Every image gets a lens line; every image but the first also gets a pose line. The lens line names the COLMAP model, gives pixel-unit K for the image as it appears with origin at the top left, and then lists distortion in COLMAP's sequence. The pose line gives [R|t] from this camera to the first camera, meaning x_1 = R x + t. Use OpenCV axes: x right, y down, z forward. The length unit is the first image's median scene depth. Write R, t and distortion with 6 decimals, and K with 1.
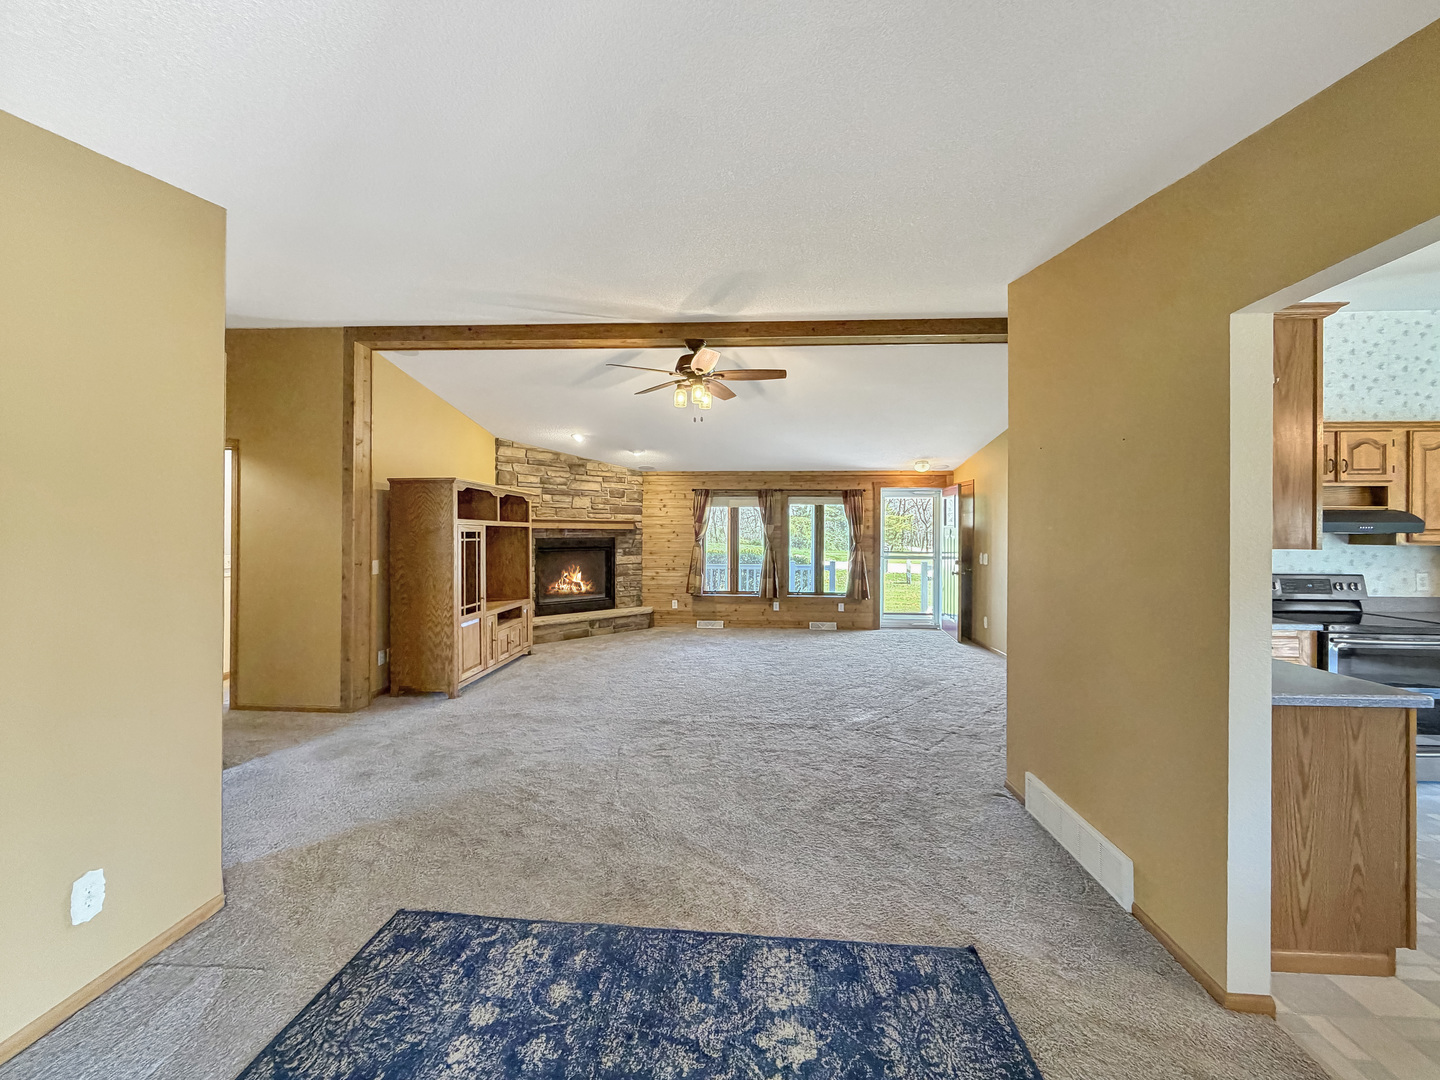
lens RADIAL K [[604.4, 0, 709.4], [0, 604.4, 536.0], [0, 0, 1]] dist [-0.001131, 0.000278]
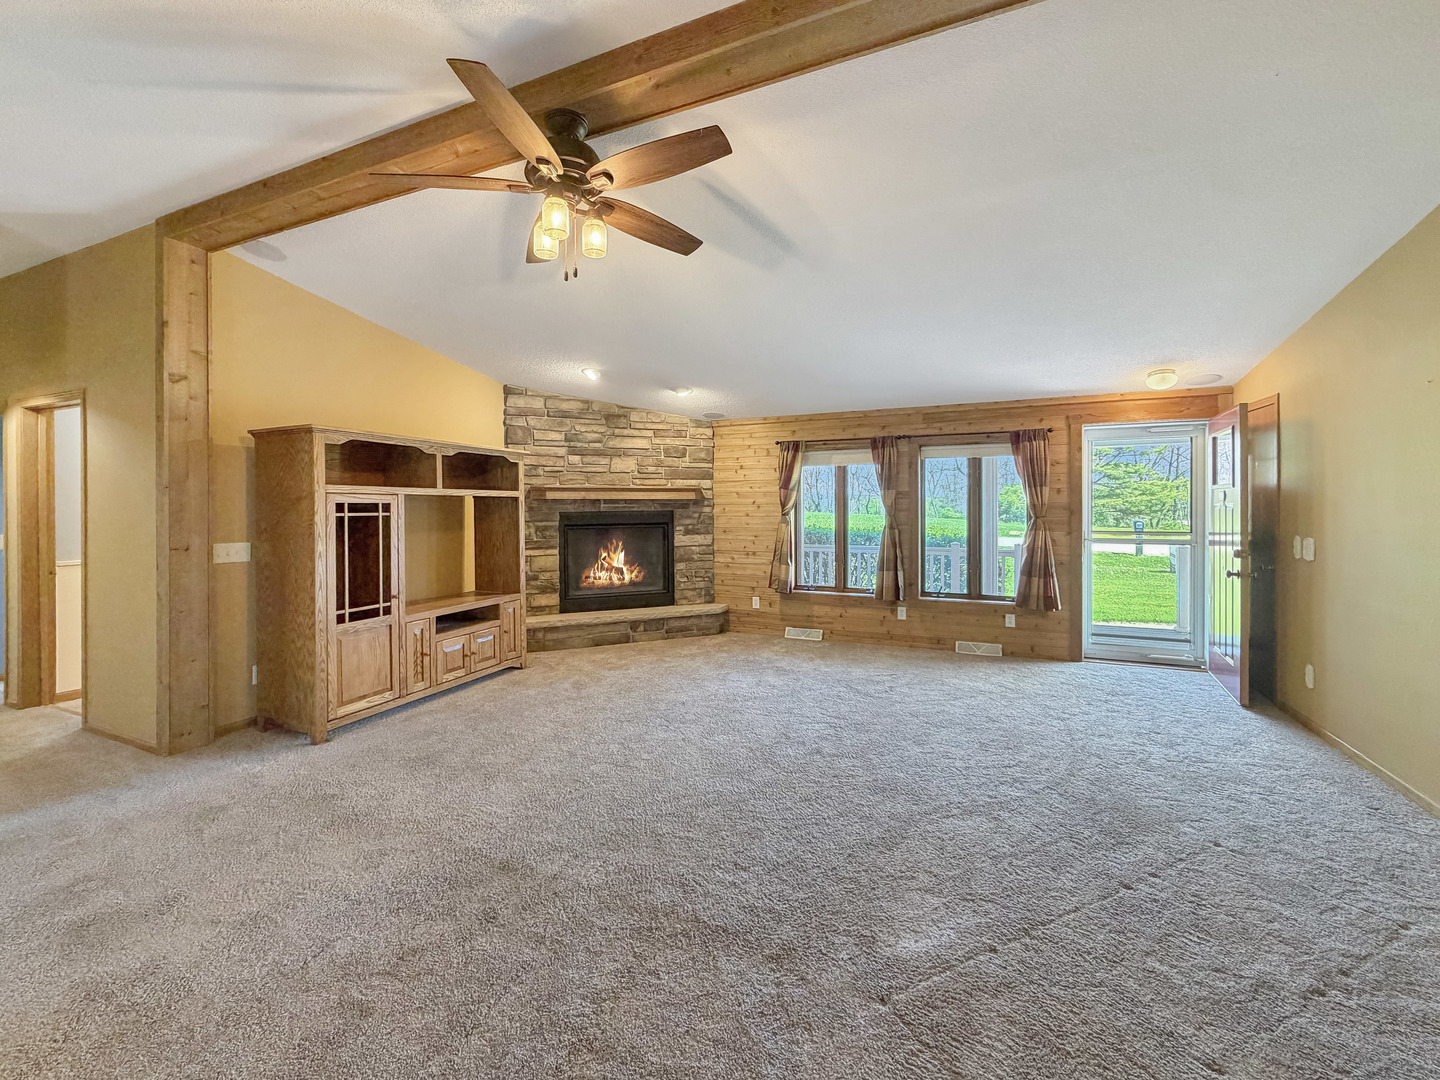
lens RADIAL K [[604.4, 0, 702.5], [0, 604.4, 508.9], [0, 0, 1]] dist [-0.001131, 0.000278]
pose [[0.935834, -0.007288, -0.352365, 0.151948], [0.006584, 0.999973, -0.003195, 0.003210], [0.352379, 0.000670, 0.935857, 0.328737]]
